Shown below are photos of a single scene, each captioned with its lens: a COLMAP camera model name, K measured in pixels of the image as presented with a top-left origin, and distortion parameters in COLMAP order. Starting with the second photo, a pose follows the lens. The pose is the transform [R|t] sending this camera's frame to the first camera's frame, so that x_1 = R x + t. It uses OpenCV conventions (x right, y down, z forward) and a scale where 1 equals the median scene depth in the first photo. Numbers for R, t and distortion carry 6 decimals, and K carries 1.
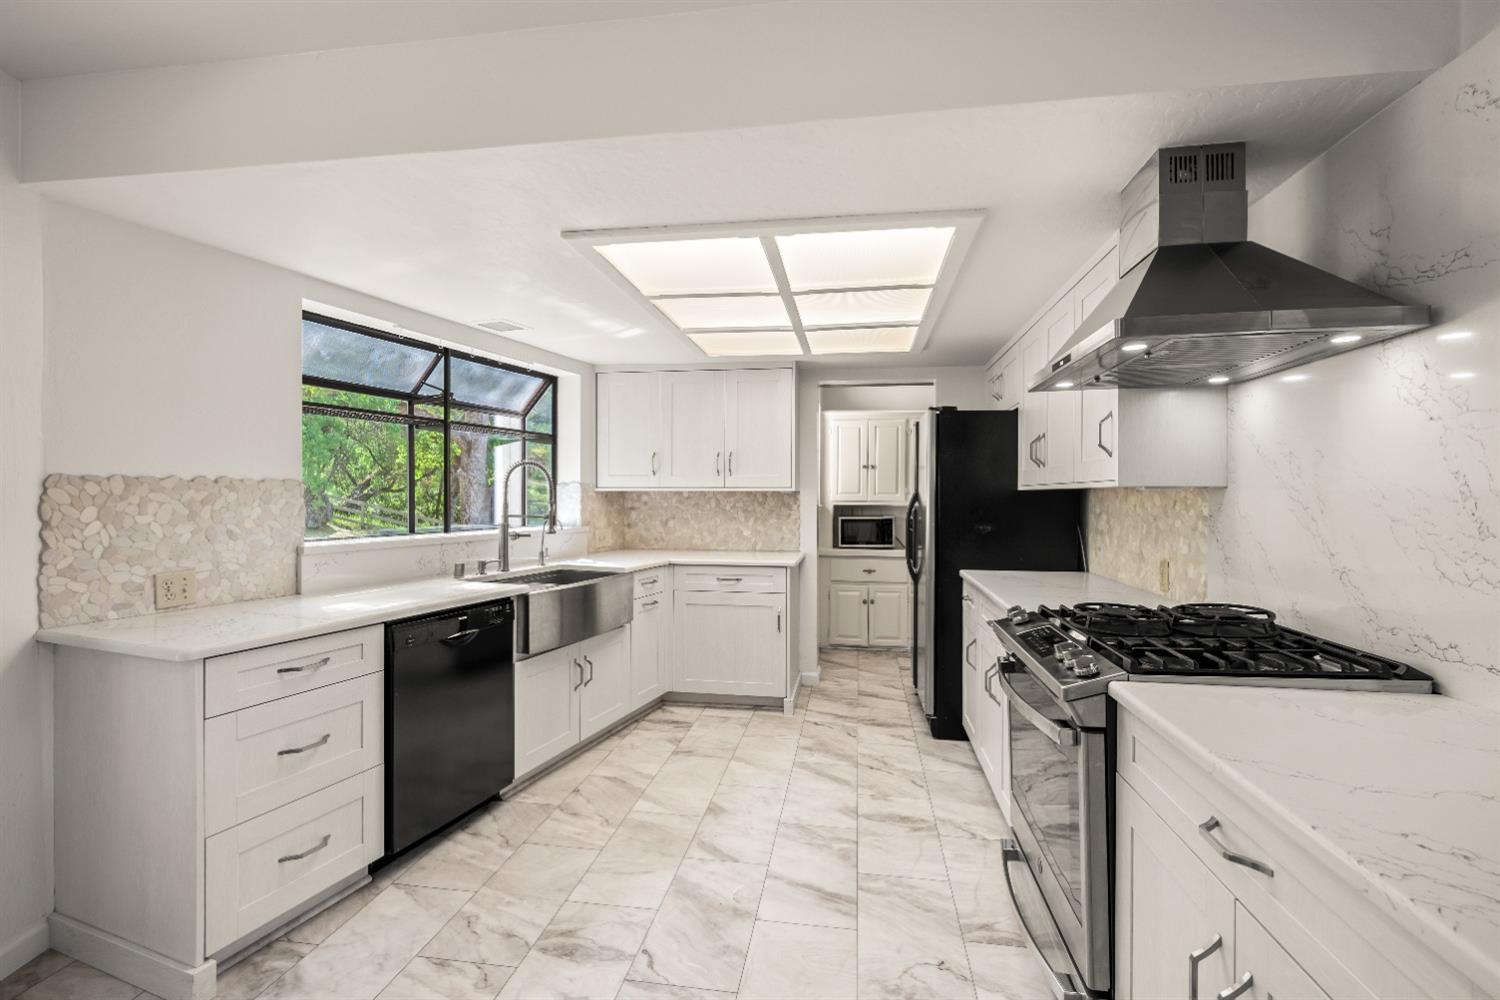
lens RADIAL K [[656.3, 0, 765.8], [0, 656.3, 504.9], [0, 0, 1]] dist [0.001407, -0.000337]
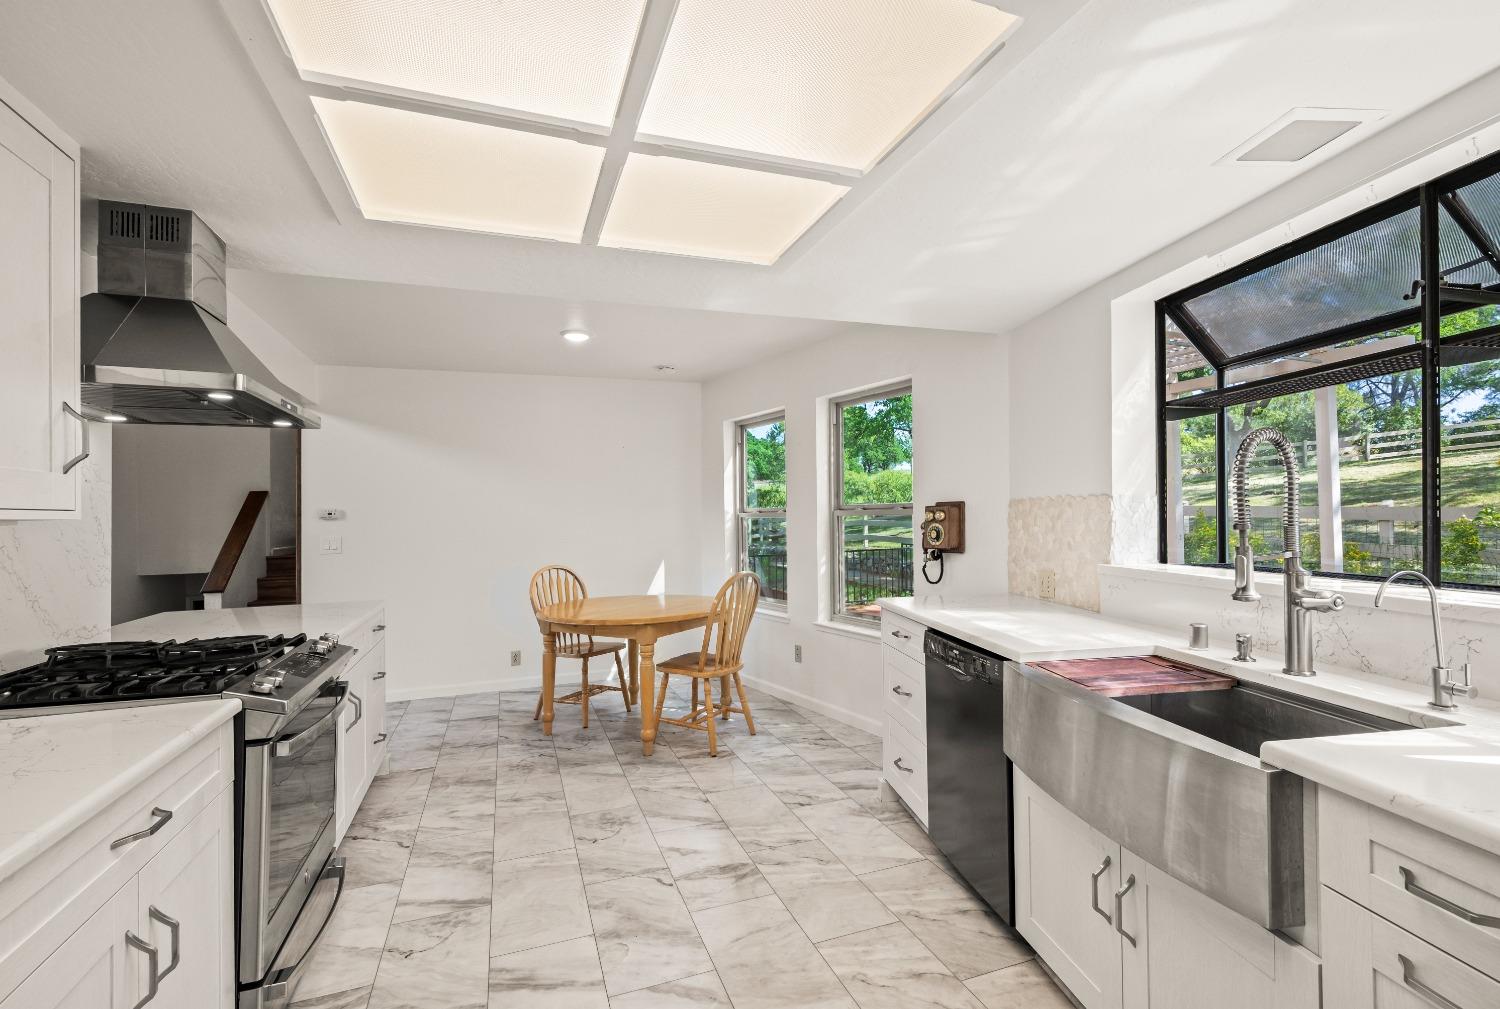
lens RADIAL K [[681.2, 0, 750.0], [0, 681.2, 504.5], [0, 0, 1]] dist [0.000098, 0.000046]
pose [[-0.881412, 0.010269, -0.472237, 0.155861], [0.009233, 0.999947, 0.004512, -0.025255], [0.472259, -0.000383, -0.881460, 1.206133]]
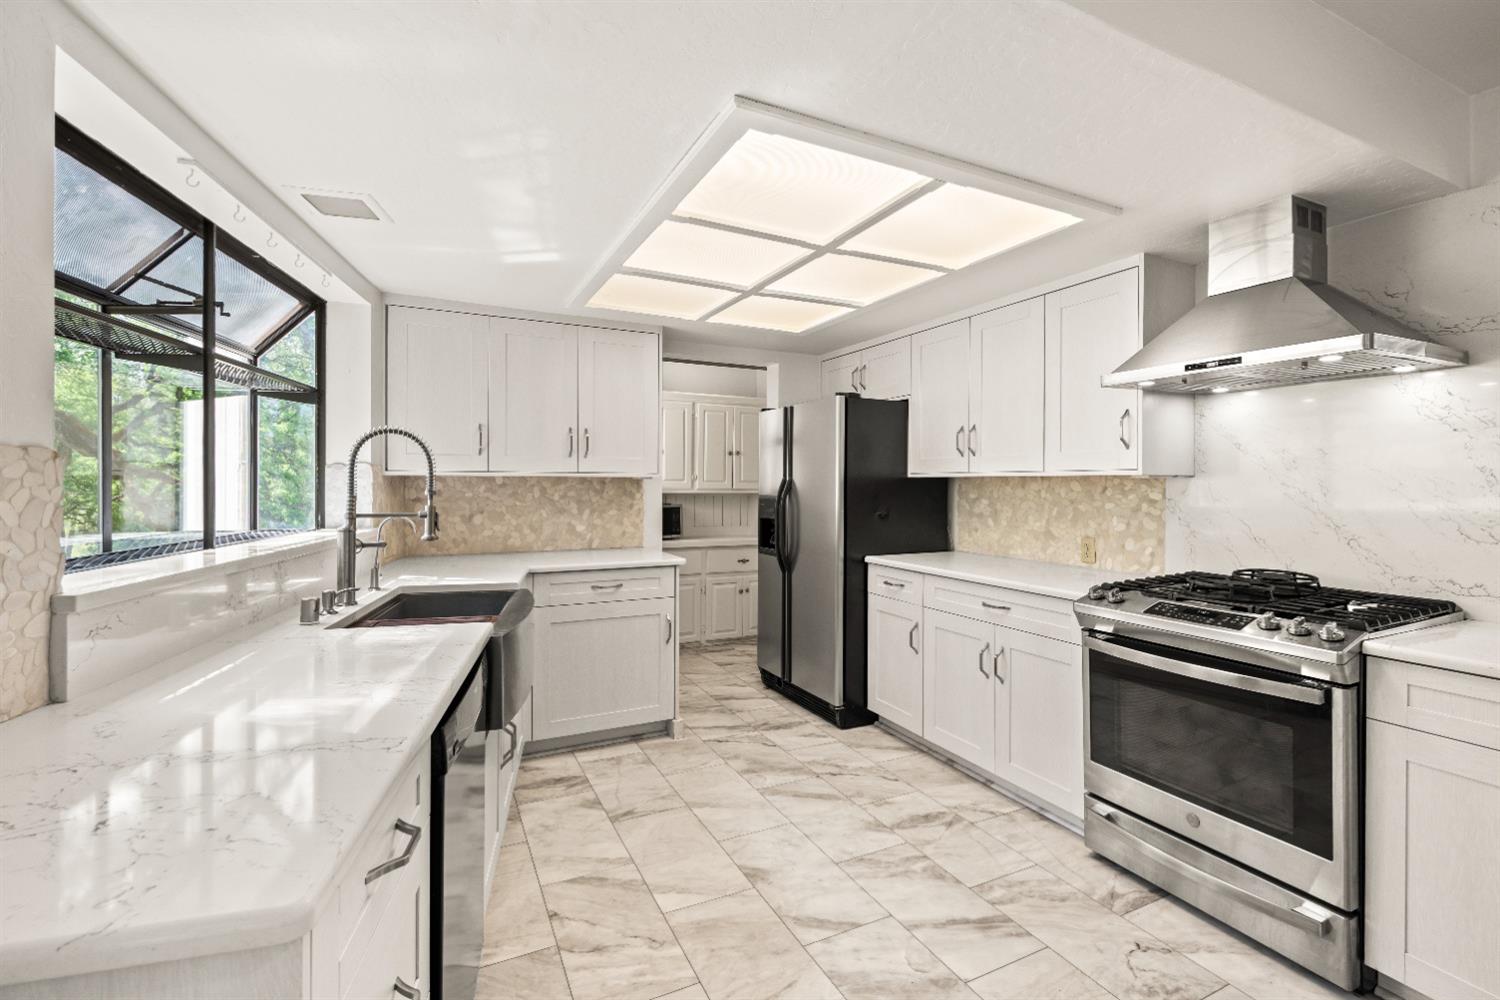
lens RADIAL K [[661.0, 0, 748.6], [0, 661.0, 490.0], [0, 0, 1]] dist [-0.001167, -0.000249]
pose [[0.823908, -0.006033, 0.566691, -0.425653], [0.007449, 0.999972, -0.000184, -0.003974], [-0.566674, 0.004373, 0.823930, 0.266091]]
